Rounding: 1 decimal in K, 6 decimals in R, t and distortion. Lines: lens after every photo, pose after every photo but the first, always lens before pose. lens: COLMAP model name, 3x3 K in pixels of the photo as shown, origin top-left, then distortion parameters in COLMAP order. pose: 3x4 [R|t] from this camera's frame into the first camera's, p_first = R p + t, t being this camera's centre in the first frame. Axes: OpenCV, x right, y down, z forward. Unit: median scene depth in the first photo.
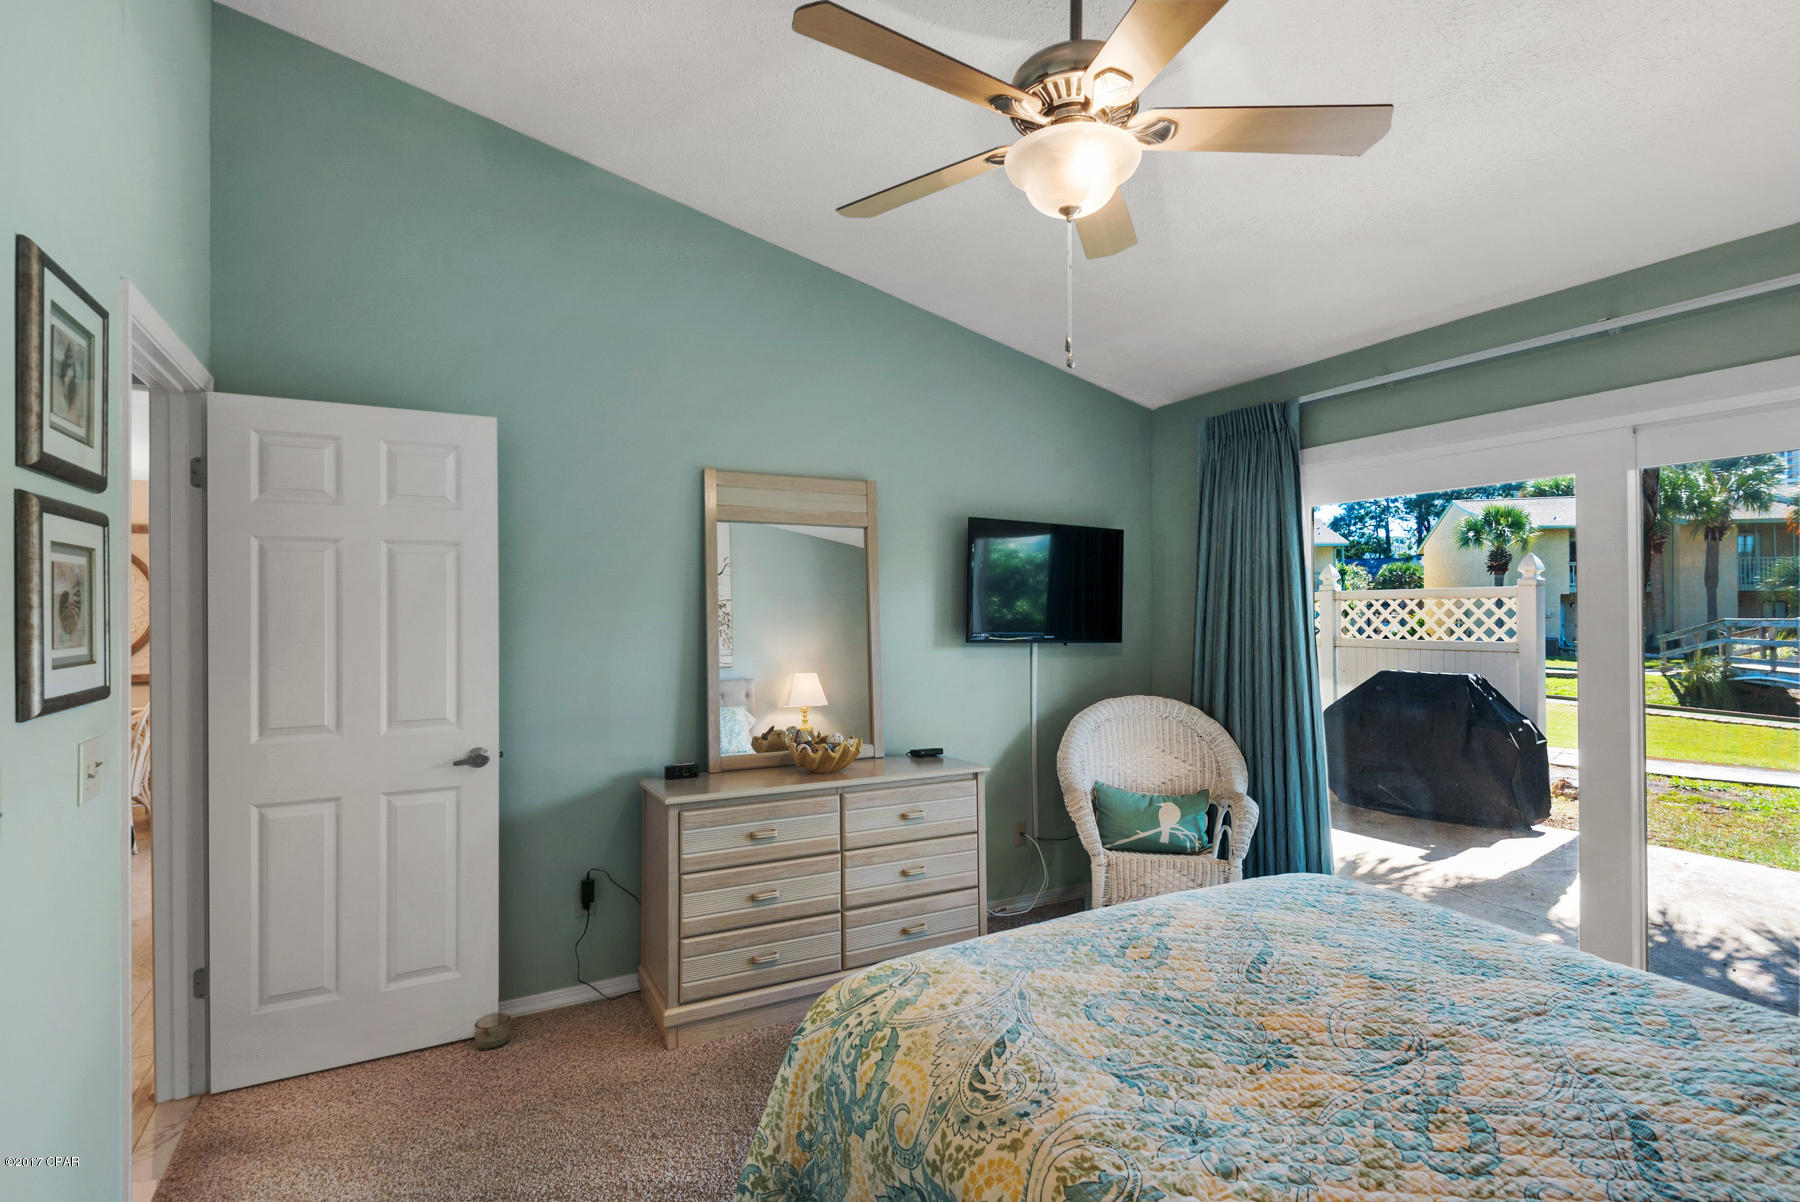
lens RADIAL K [[882.3, 0, 903.3], [0, 882.3, 601.3], [0, 0, 1]] dist [0.002442, -0.000391]
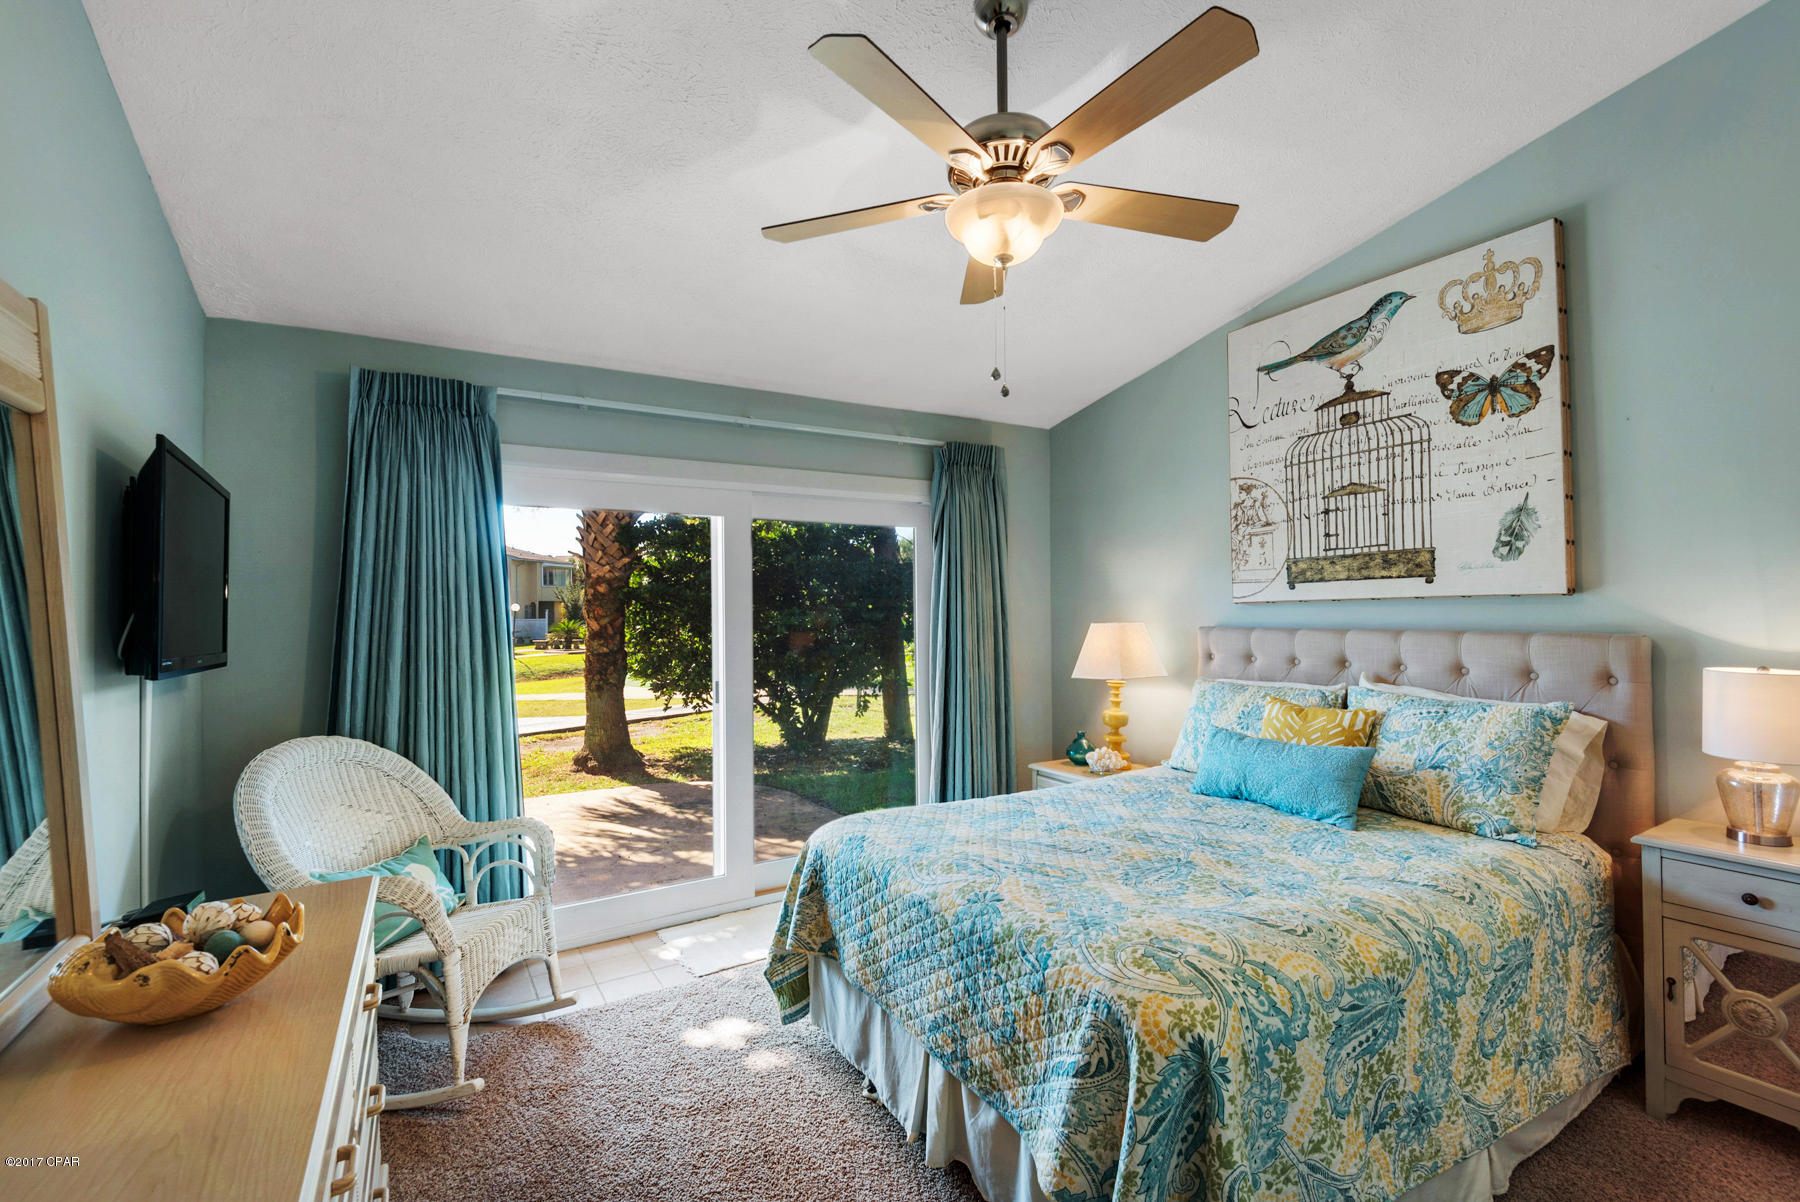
lens RADIAL K [[804.2, 0, 906.7], [0, 804.2, 604.1], [0, 0, 1]] dist [0.005610, -0.000033]
pose [[-0.042919, 0.008622, 0.999041, -0.994454], [0.000272, 0.999963, -0.008618, 0.016818], [-0.999079, -0.000098, -0.042920, 1.394068]]
